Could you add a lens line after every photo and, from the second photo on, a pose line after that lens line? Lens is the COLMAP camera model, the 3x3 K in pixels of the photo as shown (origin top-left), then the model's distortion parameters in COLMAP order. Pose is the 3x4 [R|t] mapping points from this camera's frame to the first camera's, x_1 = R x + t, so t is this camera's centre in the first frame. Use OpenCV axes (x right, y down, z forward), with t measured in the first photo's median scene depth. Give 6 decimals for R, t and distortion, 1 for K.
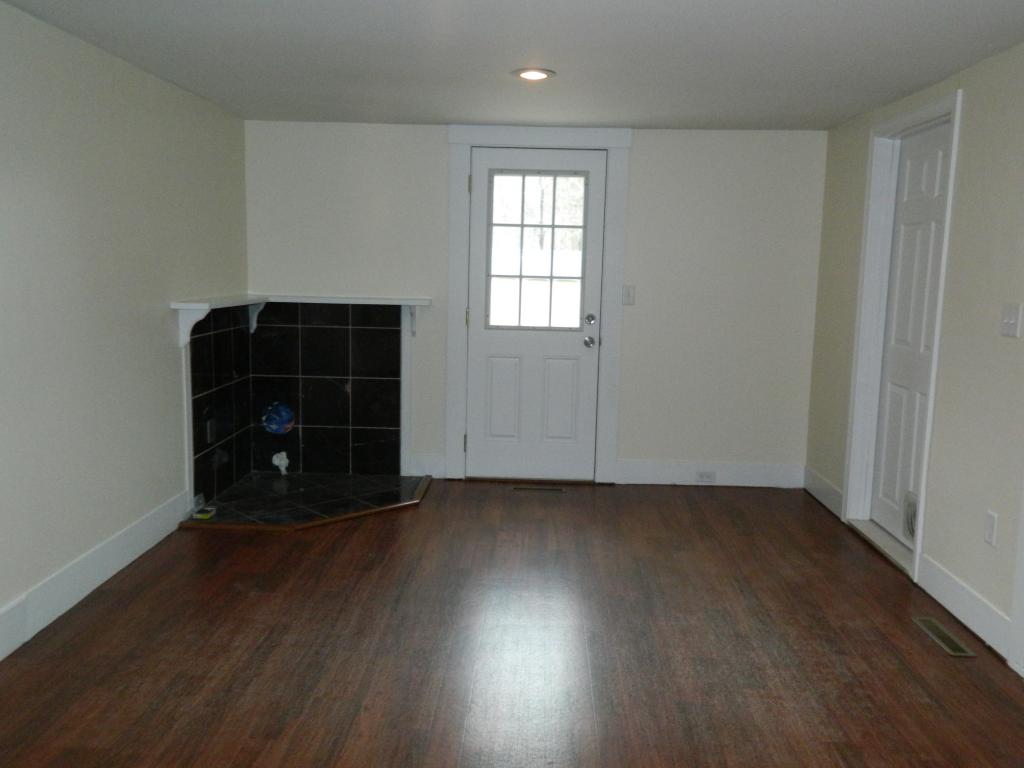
lens RADIAL K [[864.5, 0, 512.1], [0, 864.5, 367.8], [0, 0, 1]] dist [0.018260, -0.006604]
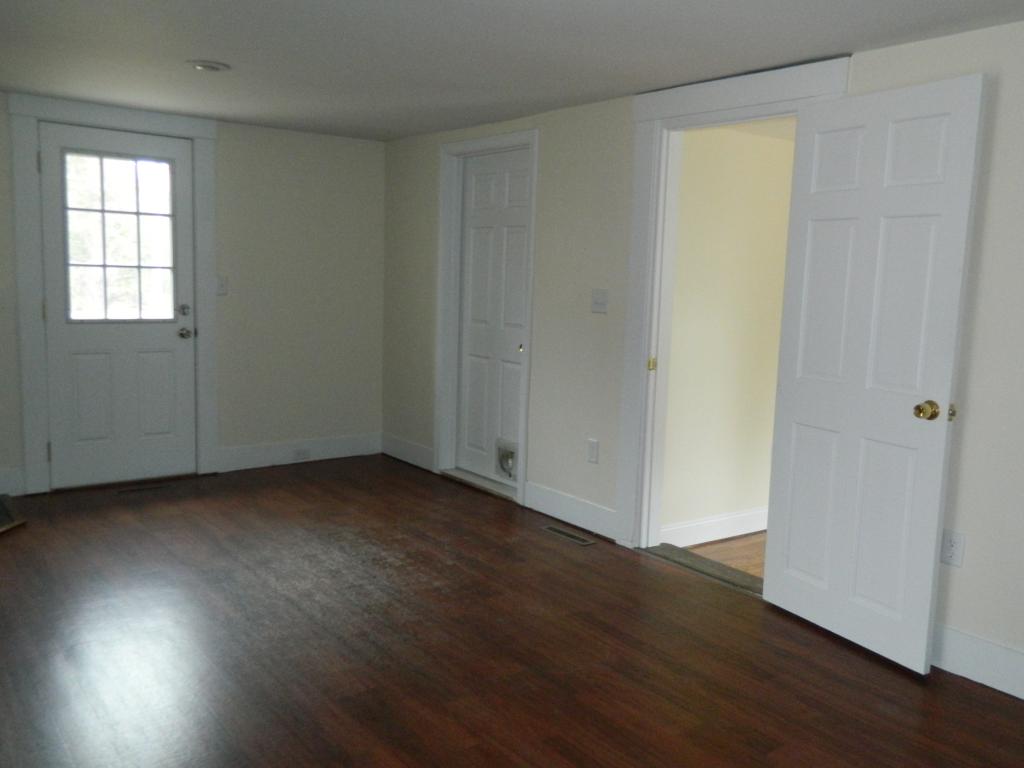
lens RADIAL K [[874.8, 0, 508.8], [0, 874.8, 381.7], [0, 0, 1]] dist [0.027491, -0.009556]
pose [[0.784910, -0.079046, 0.614548, -0.241202], [0.060507, 0.996867, 0.050941, -0.003612], [-0.616649, -0.002800, 0.787233, -0.013417]]
